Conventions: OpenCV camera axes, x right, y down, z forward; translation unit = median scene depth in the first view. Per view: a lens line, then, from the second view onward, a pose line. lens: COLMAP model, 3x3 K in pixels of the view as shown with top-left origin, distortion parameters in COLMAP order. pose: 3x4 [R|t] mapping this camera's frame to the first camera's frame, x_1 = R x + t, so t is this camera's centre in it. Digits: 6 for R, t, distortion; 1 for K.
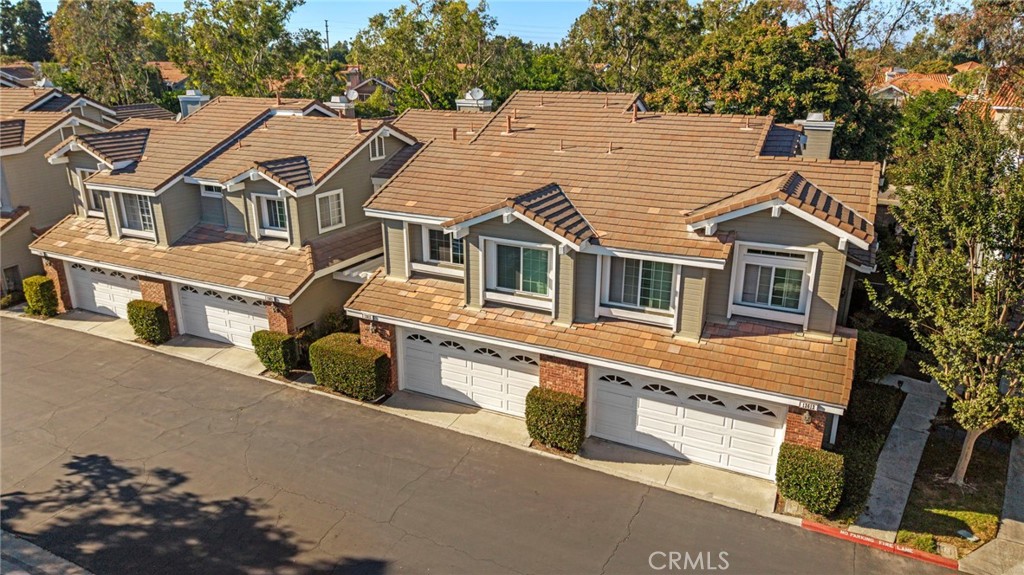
lens RADIAL K [[684.9, 0, 513.1], [0, 684.9, 287.5], [0, 0, 1]] dist [0.031995, -0.038779]
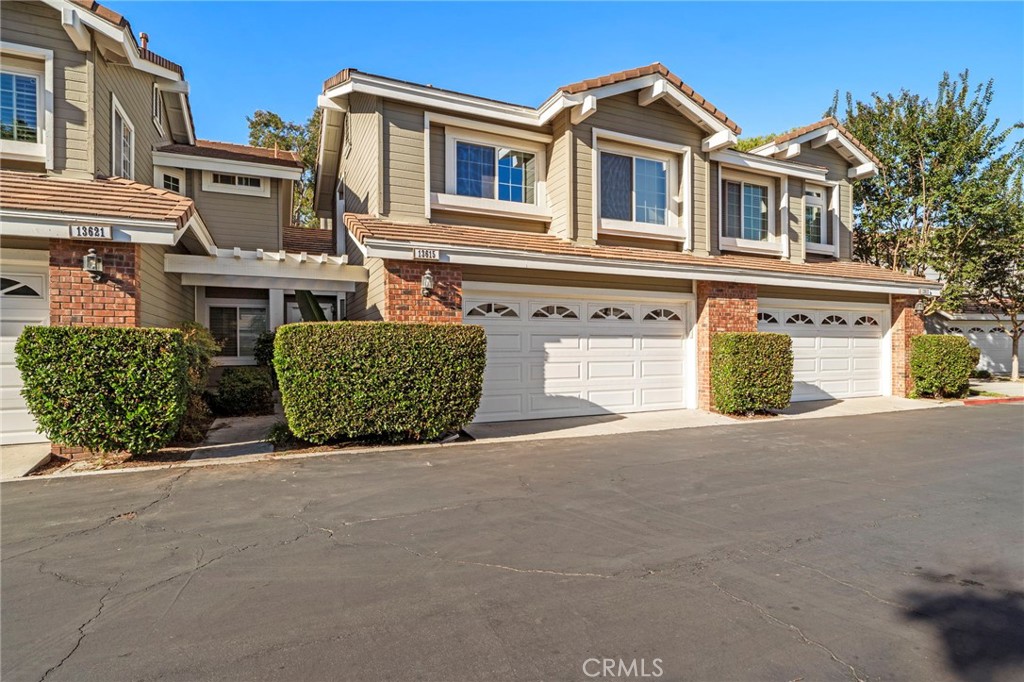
lens RADIAL K [[523.5, 0, 513.7], [0, 523.5, 351.4], [0, 0, 1]] dist [-0.001811, -0.000874]
pose [[0.630185, -0.007022, 0.776414, -0.458244], [0.253170, 0.947167, -0.196923, 0.194309], [-0.734011, 0.320663, 0.598668, 0.761767]]
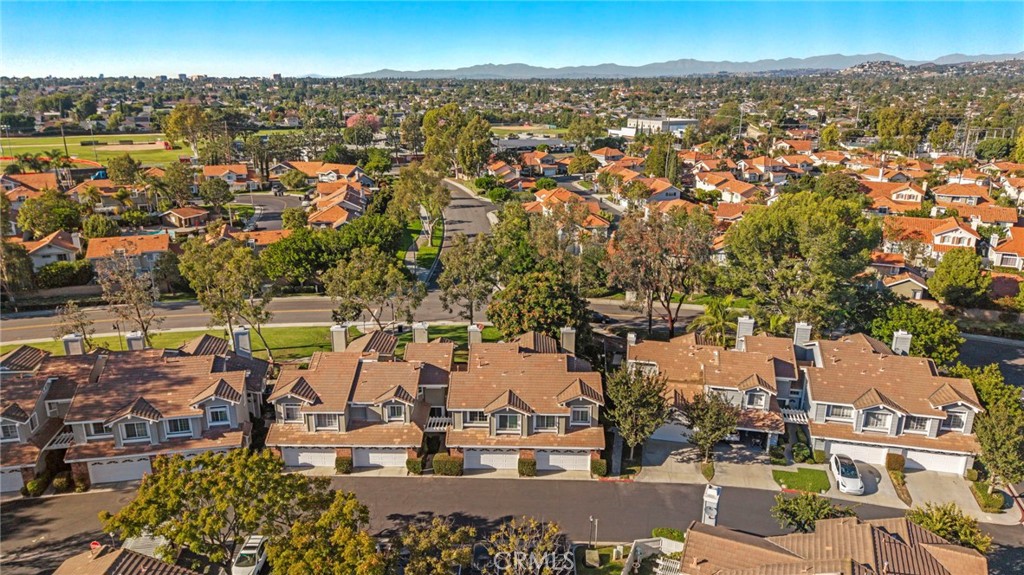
lens RADIAL K [[684.9, 0, 513.3], [0, 684.9, 267.4], [0, 0, 1]] dist [0.031995, -0.038779]
pose [[0.906207, -0.107662, 0.408899, -1.105719], [0.134330, 0.990247, -0.036974, -0.572322], [-0.400930, 0.088433, 0.911830, -1.834083]]
